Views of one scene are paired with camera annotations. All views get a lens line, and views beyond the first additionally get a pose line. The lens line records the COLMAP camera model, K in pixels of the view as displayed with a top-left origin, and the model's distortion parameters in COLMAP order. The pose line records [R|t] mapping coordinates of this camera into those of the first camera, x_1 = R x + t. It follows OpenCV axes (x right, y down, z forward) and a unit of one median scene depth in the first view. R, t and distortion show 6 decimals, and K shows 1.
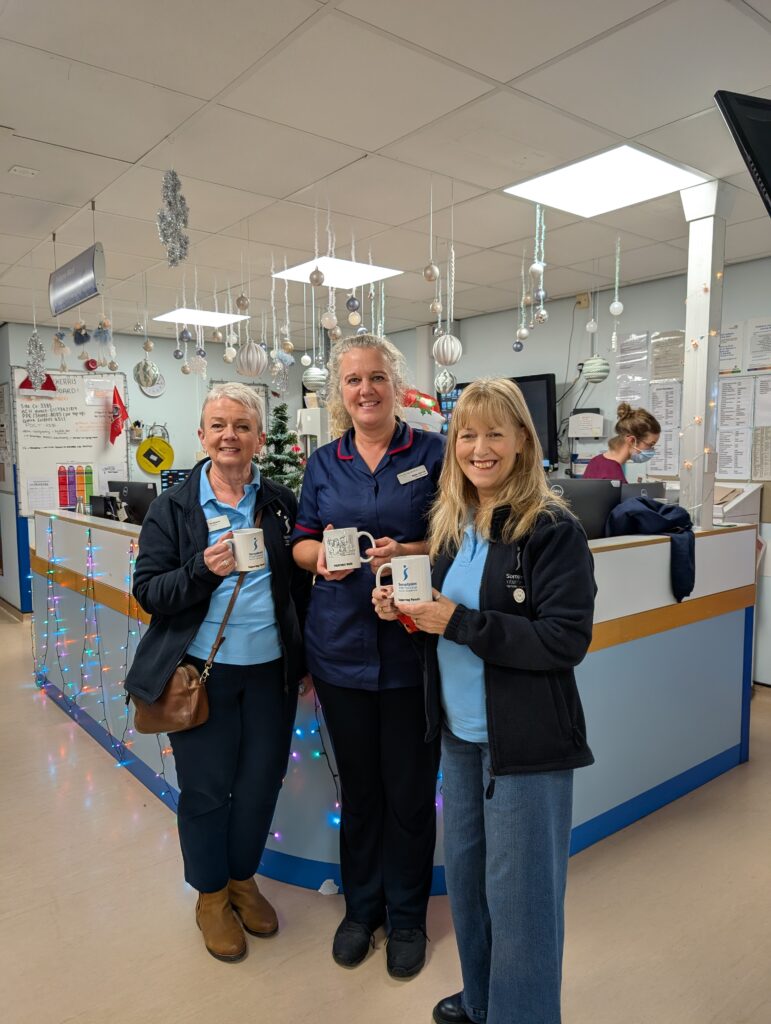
lens RADIAL K [[737.8, 0, 385.5], [0, 737.8, 512.0], [0, 0, 1]] dist [0.038497, -0.002564]
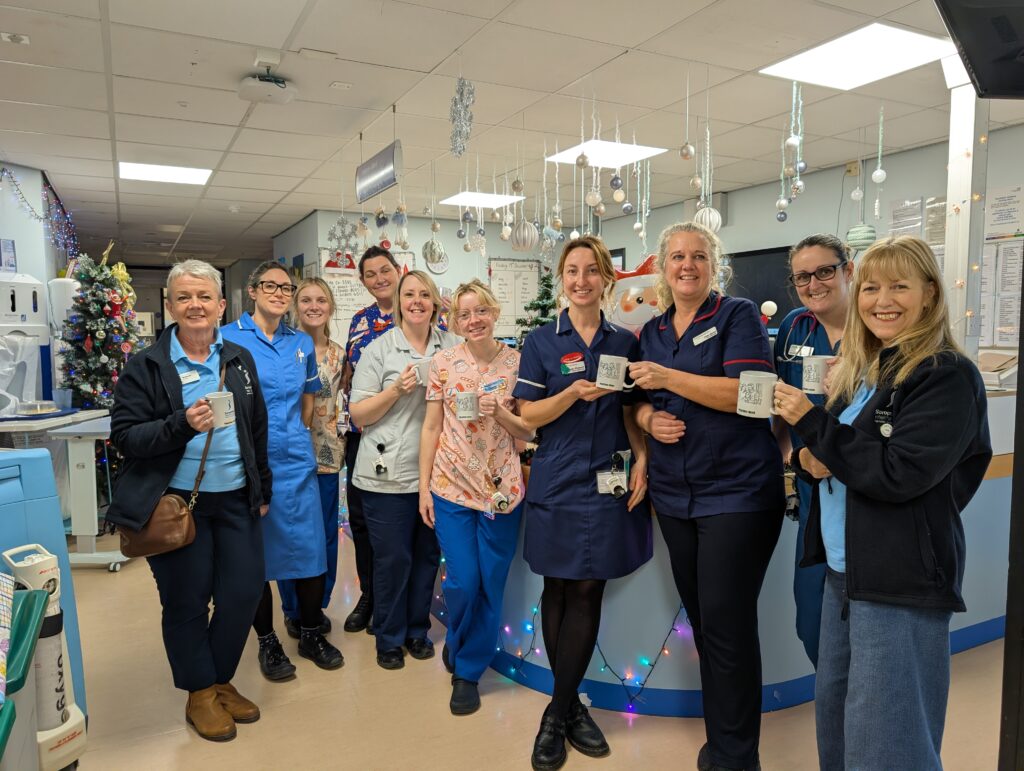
lens RADIAL K [[794.1, 0, 512.0], [0, 794.1, 385.5], [0, 0, 1]] dist [0.056700, -0.008757]
pose [[0.979564, 0.014464, -0.200611, 0.044447], [-0.018622, 0.999649, -0.018854, 0.041497], [0.200268, 0.022204, 0.979490, -0.171066]]
